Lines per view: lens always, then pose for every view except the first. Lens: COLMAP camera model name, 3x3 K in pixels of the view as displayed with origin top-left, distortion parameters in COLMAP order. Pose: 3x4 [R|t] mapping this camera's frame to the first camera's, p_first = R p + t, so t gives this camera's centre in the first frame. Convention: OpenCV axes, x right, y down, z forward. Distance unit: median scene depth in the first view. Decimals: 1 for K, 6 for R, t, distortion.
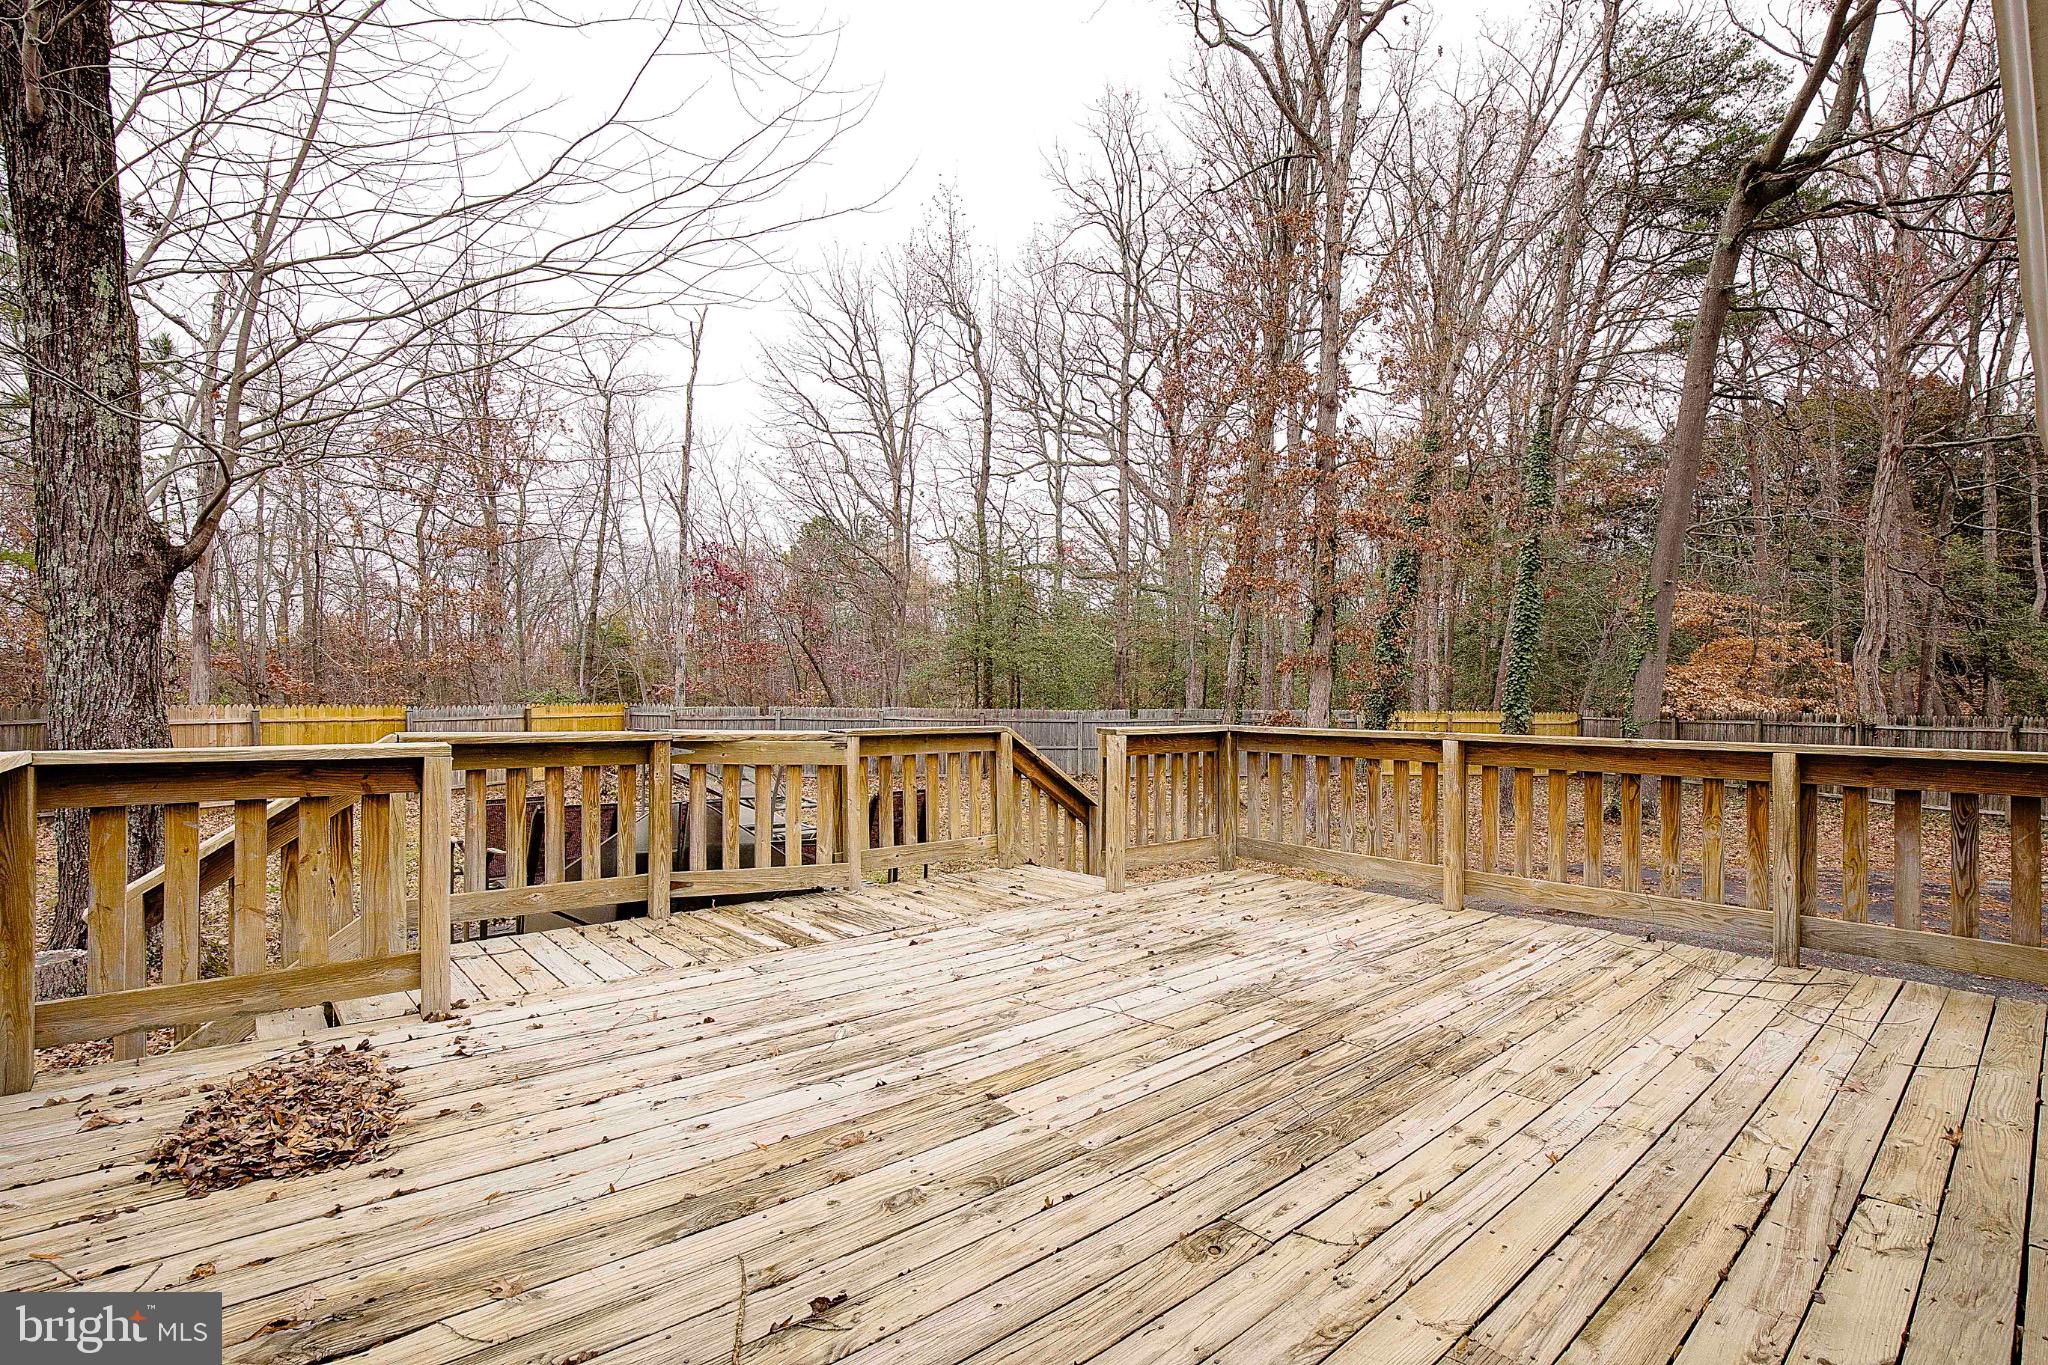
lens RADIAL K [[935.3, 0, 1046.8], [0, 935.3, 693.1], [0, 0, 1]] dist [-0.018137, -0.000107]
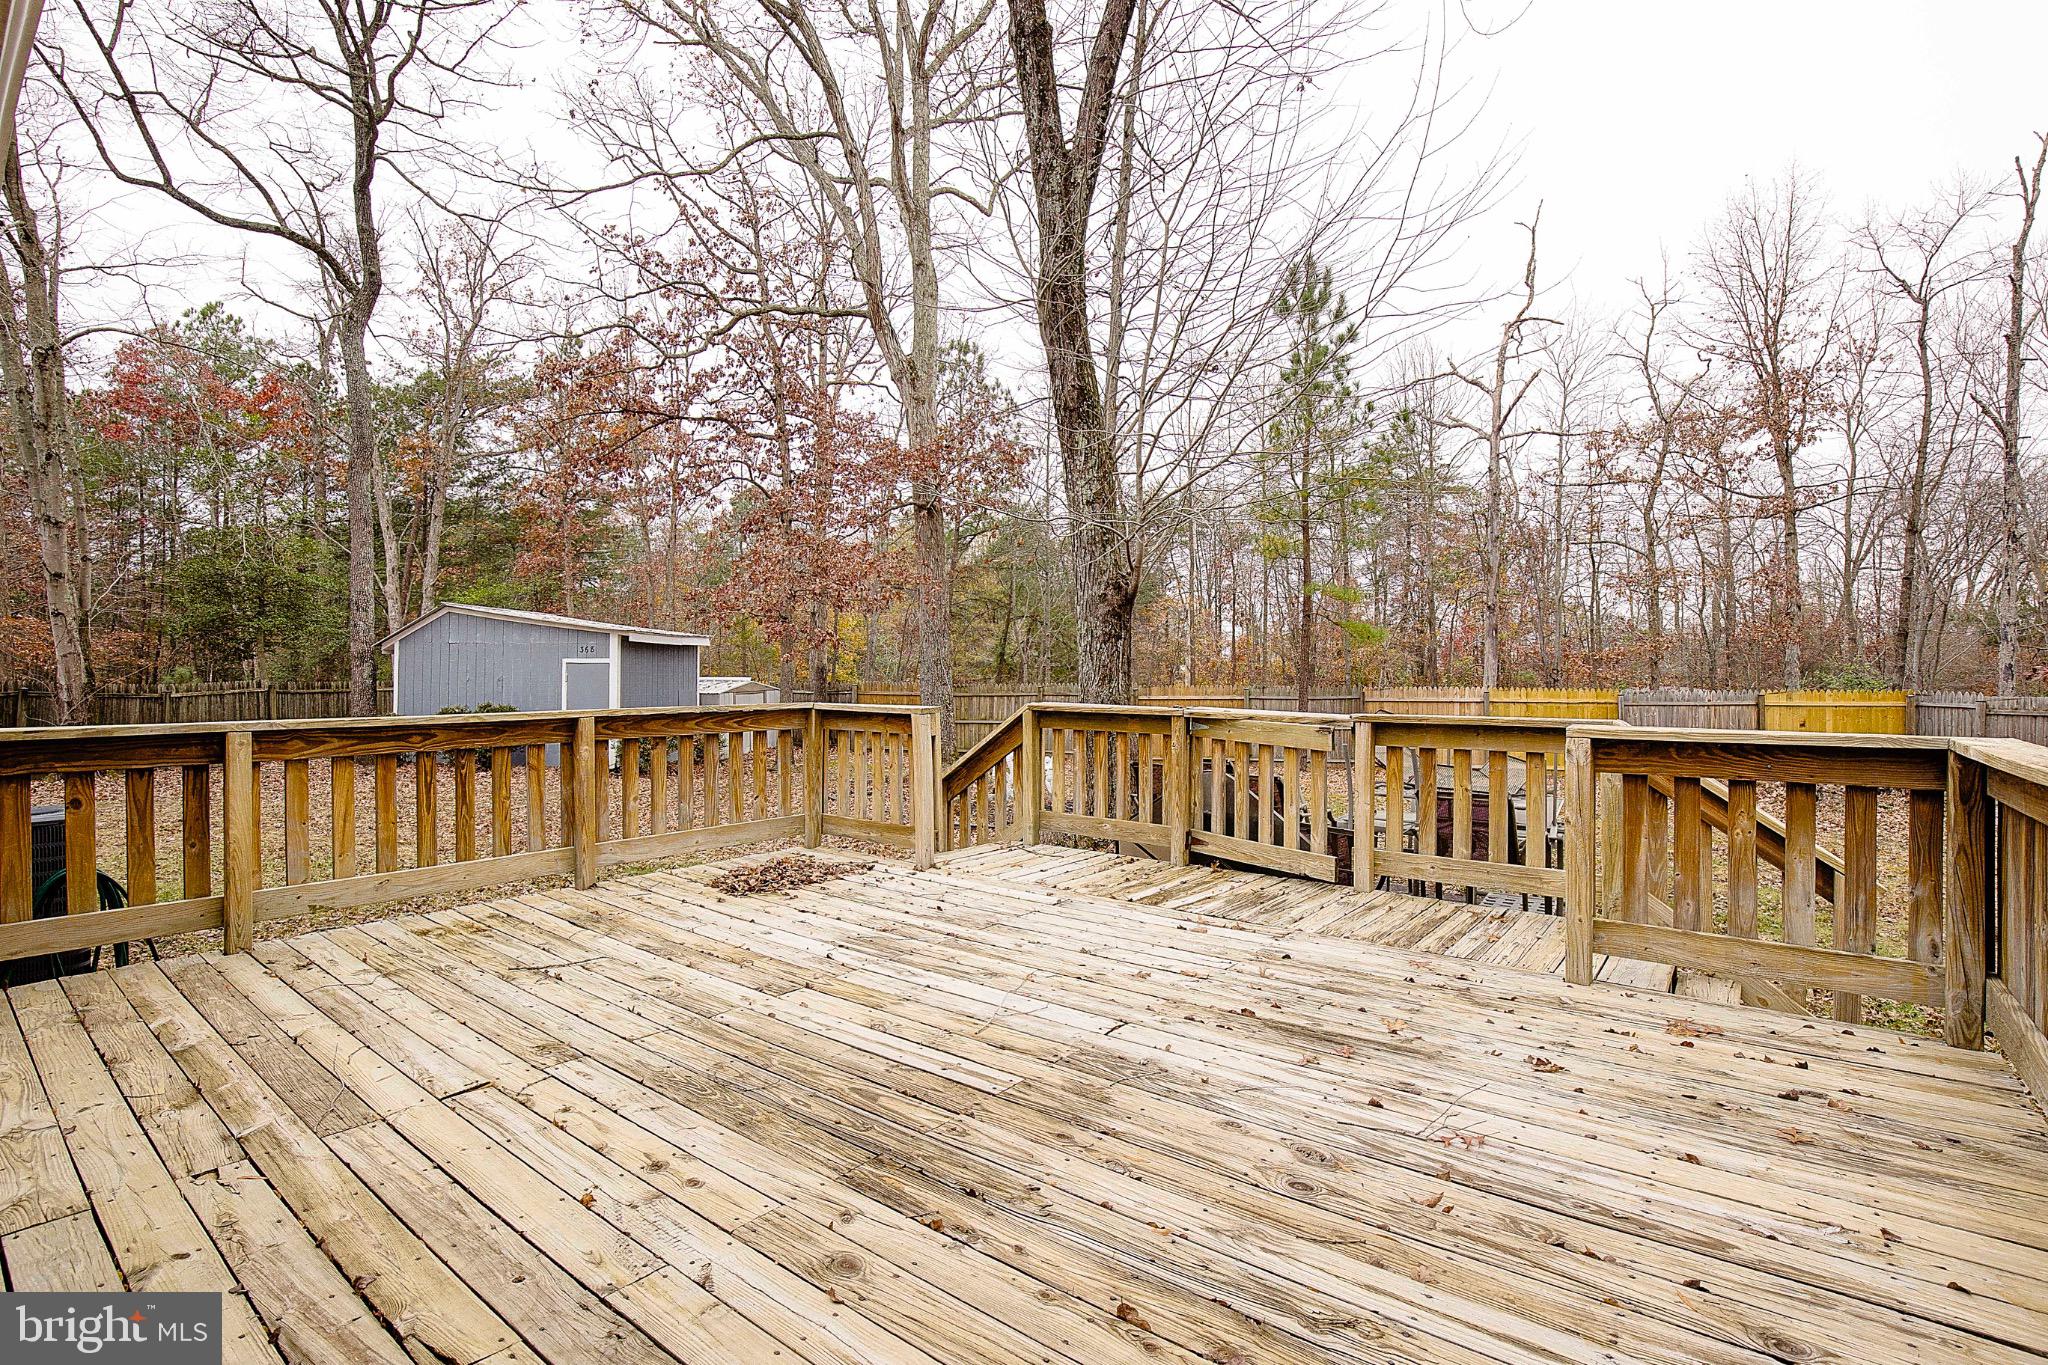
lens RADIAL K [[935.3, 0, 1046.8], [0, 935.3, 693.1], [0, 0, 1]] dist [-0.018137, -0.000107]
pose [[0.183558, 0.004700, -0.982998, 1.102356], [0.010916, 0.999917, 0.006819, 0.018448], [0.982948, -0.011982, 0.183491, 0.946132]]
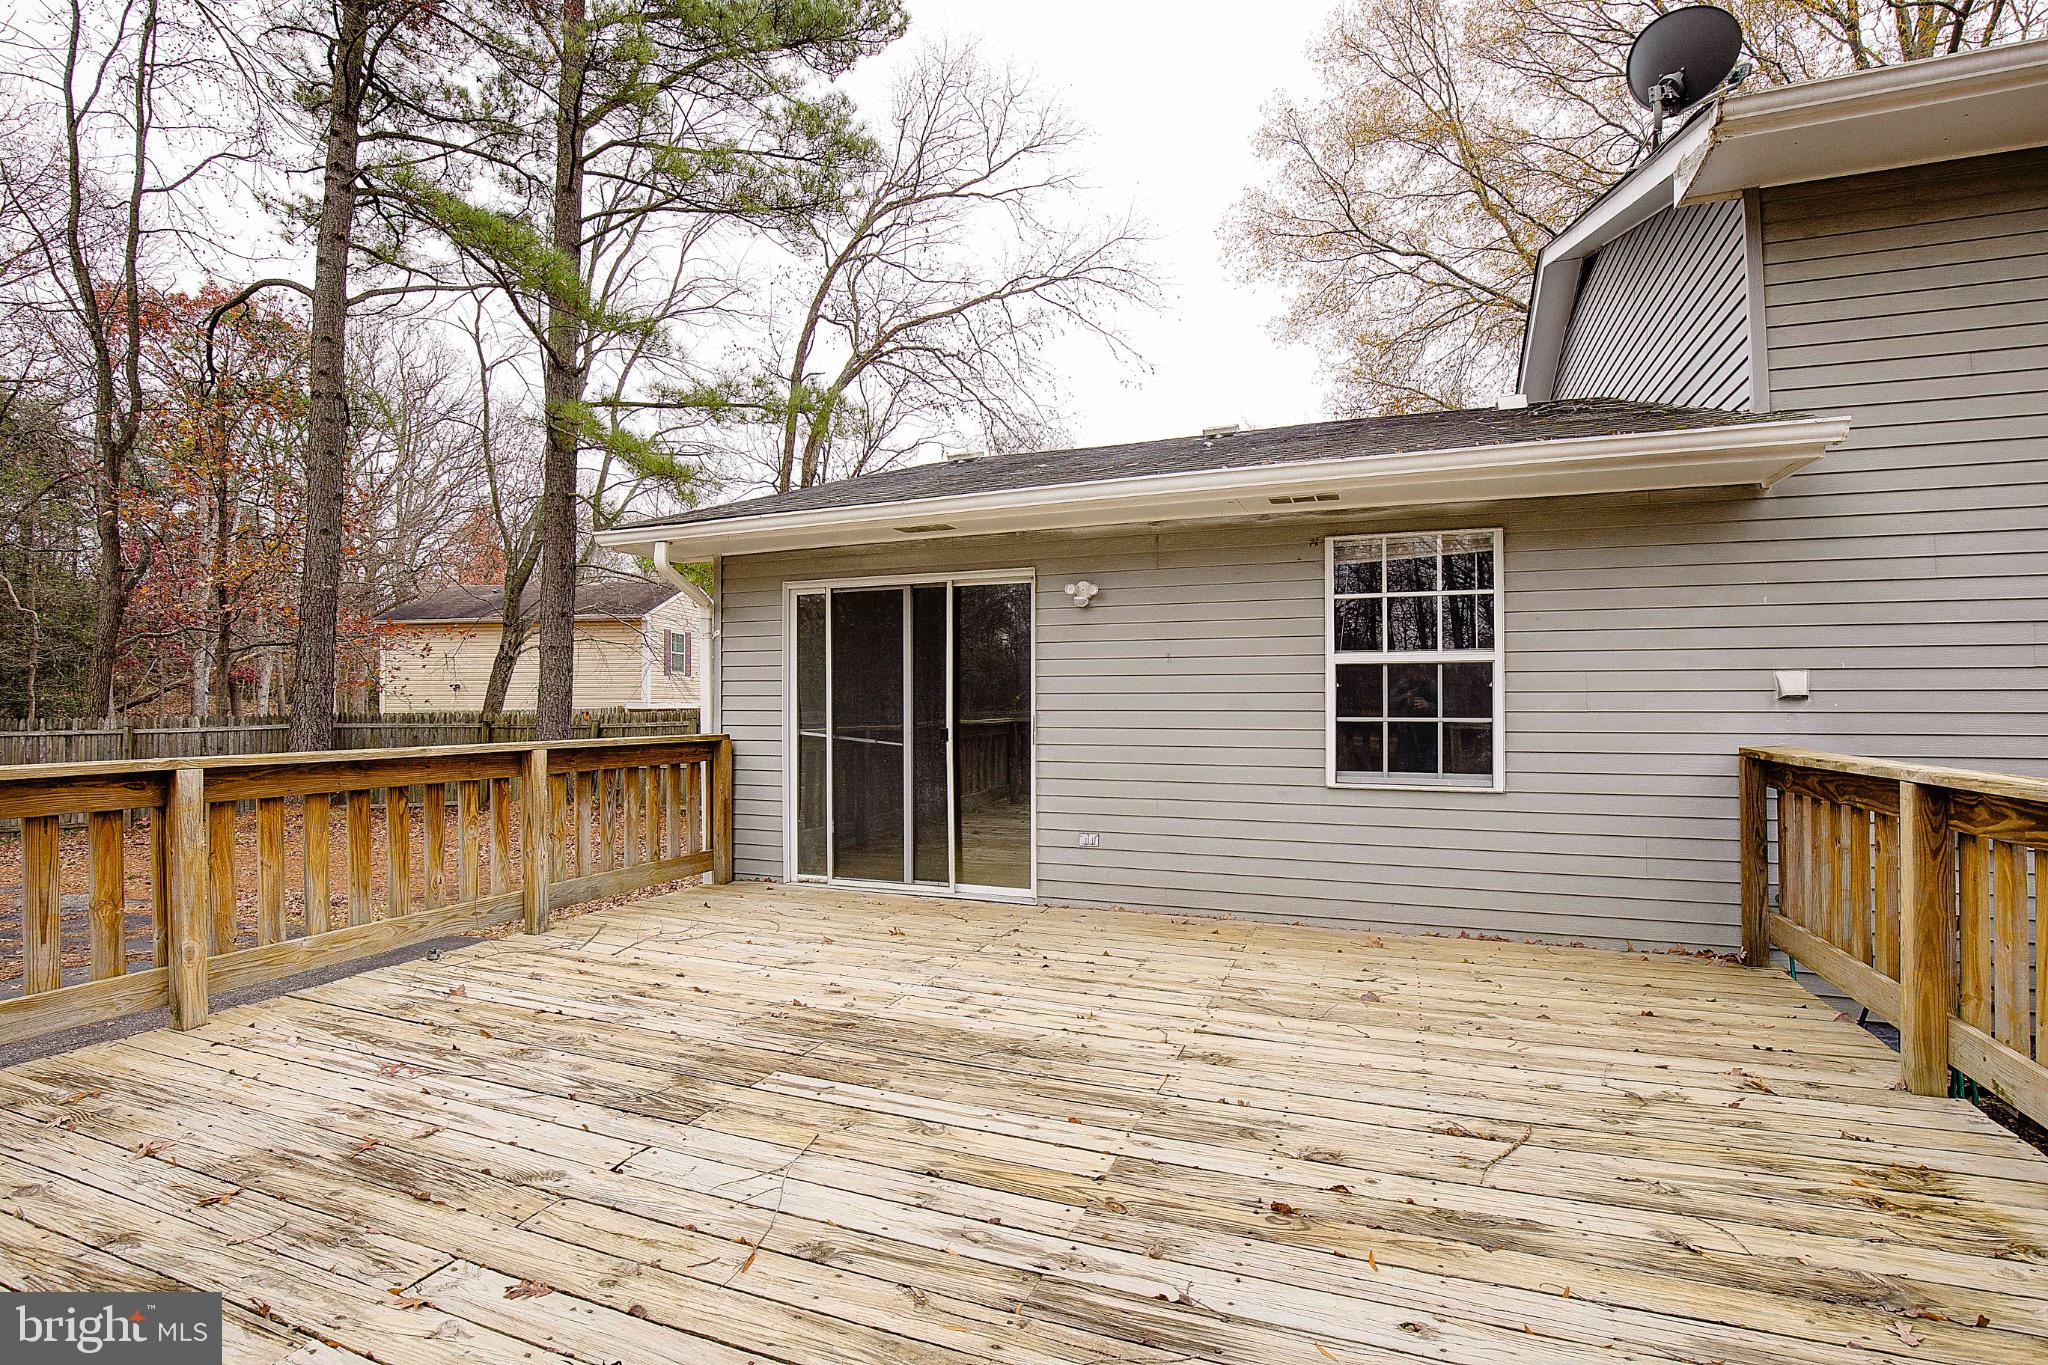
lens RADIAL K [[935.3, 0, 1046.8], [0, 935.3, 693.1], [0, 0, 1]] dist [-0.018137, -0.000107]
pose [[-0.462615, 0.003400, 0.886553, -0.685913], [-0.007053, 0.999947, -0.007515, -0.003384], [-0.886531, -0.009730, -0.462567, 1.246936]]
